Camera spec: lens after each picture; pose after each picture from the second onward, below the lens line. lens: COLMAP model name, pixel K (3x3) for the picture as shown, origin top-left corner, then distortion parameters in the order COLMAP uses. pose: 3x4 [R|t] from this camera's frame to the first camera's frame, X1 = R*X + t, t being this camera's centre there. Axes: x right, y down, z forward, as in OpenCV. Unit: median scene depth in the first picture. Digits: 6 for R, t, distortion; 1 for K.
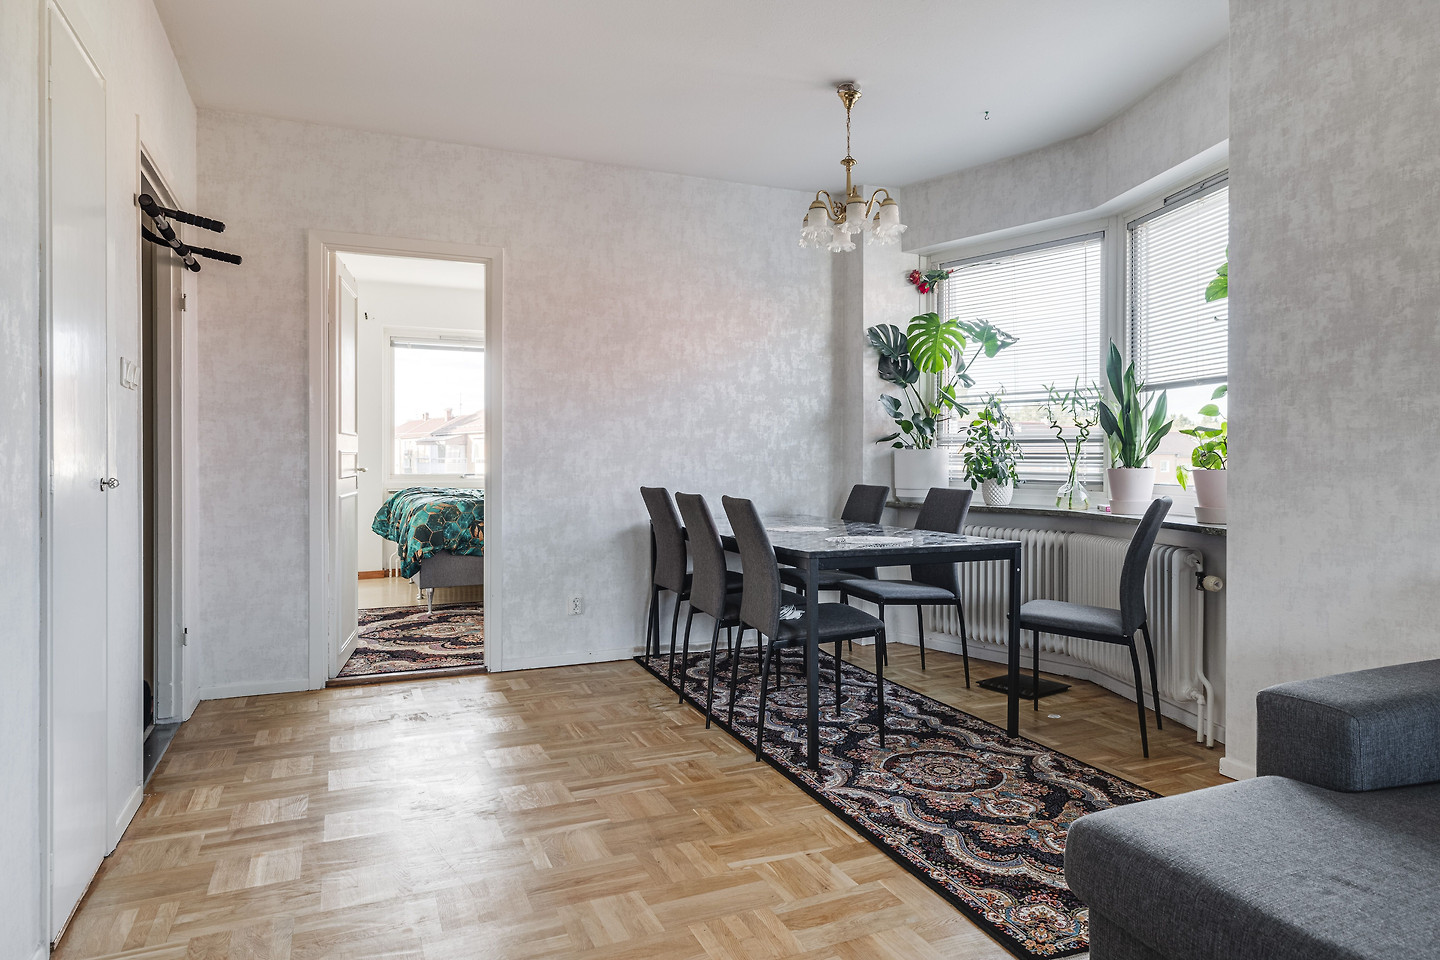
lens RADIAL K [[840.9, 0, 749.9], [0, 840.9, 466.7], [0, 0, 1]] dist [0.007924, 0.000409]
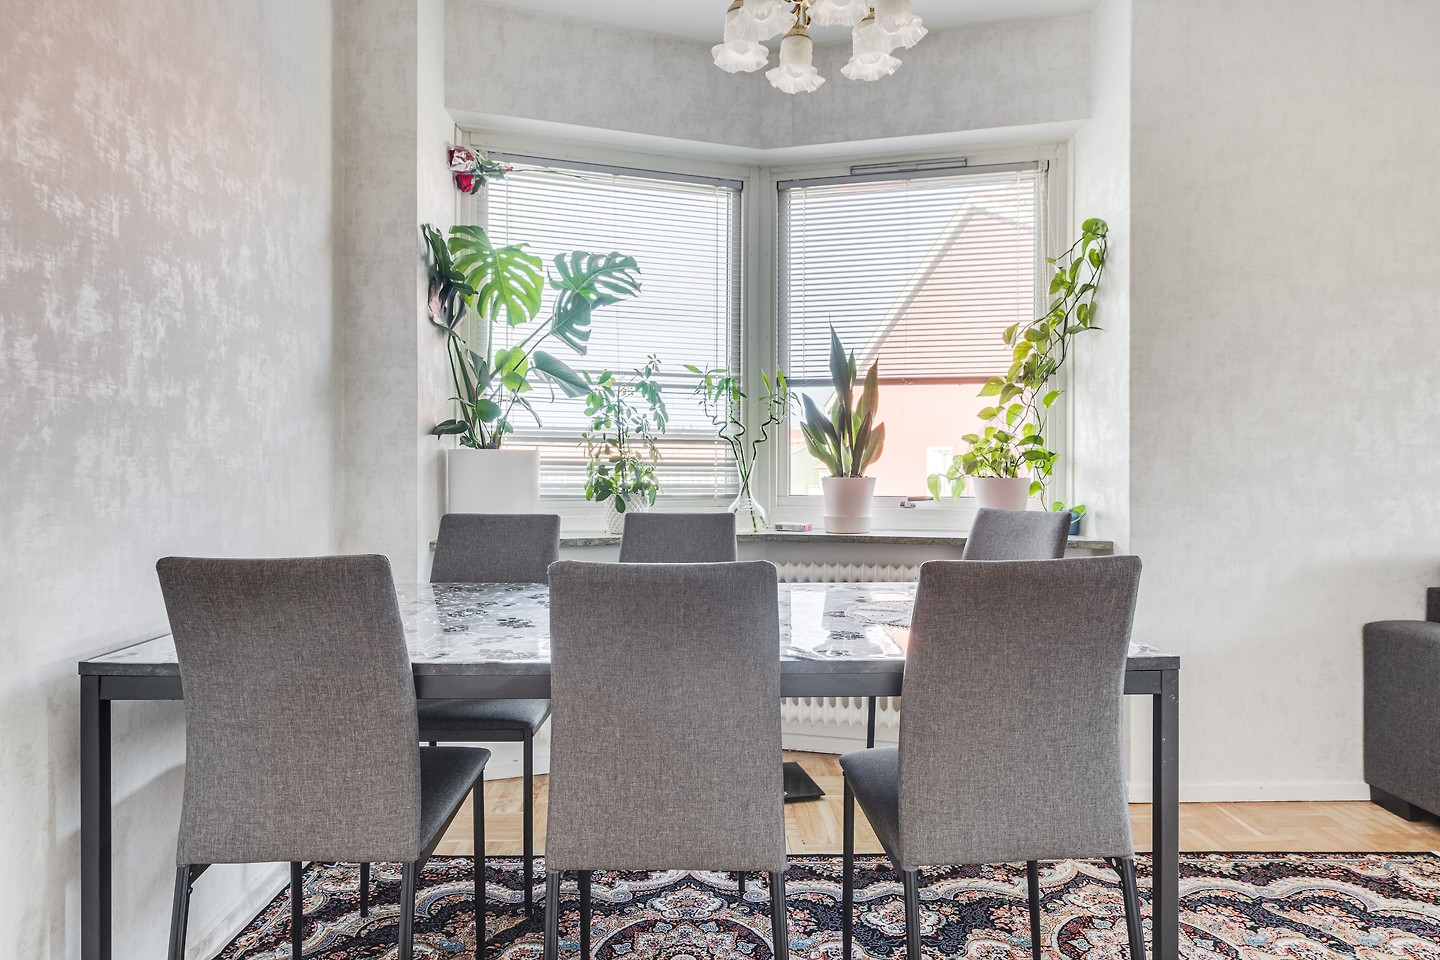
lens RADIAL K [[840.9, 0, 749.9], [0, 840.9, 466.7], [0, 0, 1]] dist [0.007924, 0.000409]
pose [[0.399528, -0.001387, 0.916720, -0.295508], [0.007252, 0.999972, -0.001648, -0.006351], [-0.916692, 0.007306, 0.399527, 0.637330]]
